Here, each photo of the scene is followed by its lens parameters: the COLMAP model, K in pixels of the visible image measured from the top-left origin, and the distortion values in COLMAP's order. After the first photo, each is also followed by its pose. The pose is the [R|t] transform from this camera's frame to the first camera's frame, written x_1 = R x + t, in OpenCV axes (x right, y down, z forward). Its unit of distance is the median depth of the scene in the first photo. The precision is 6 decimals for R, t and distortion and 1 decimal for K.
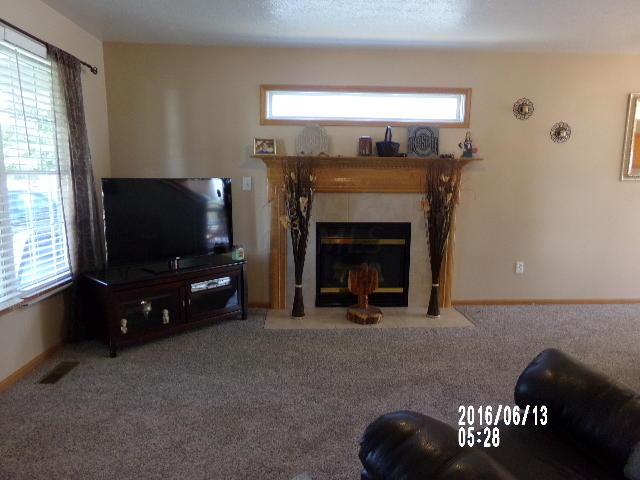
lens RADIAL K [[440.1, 0, 320.0], [0, 440.1, 240.0], [0, 0, 1]] dist [-0.104224, 0.193746]
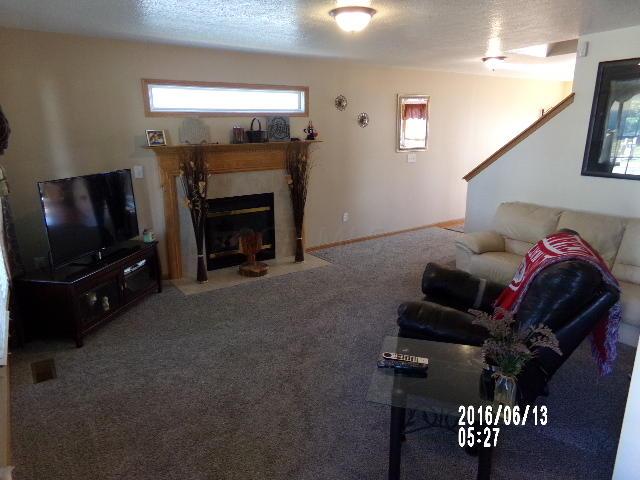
lens RADIAL K [[440.1, 0, 320.0], [0, 440.1, 240.0], [0, 0, 1]] dist [-0.104224, 0.193746]
pose [[0.846412, -0.146673, 0.511932, -0.367449], [0.089023, 0.986766, 0.135530, -0.067961], [-0.525035, -0.069141, 0.848267, -0.168953]]
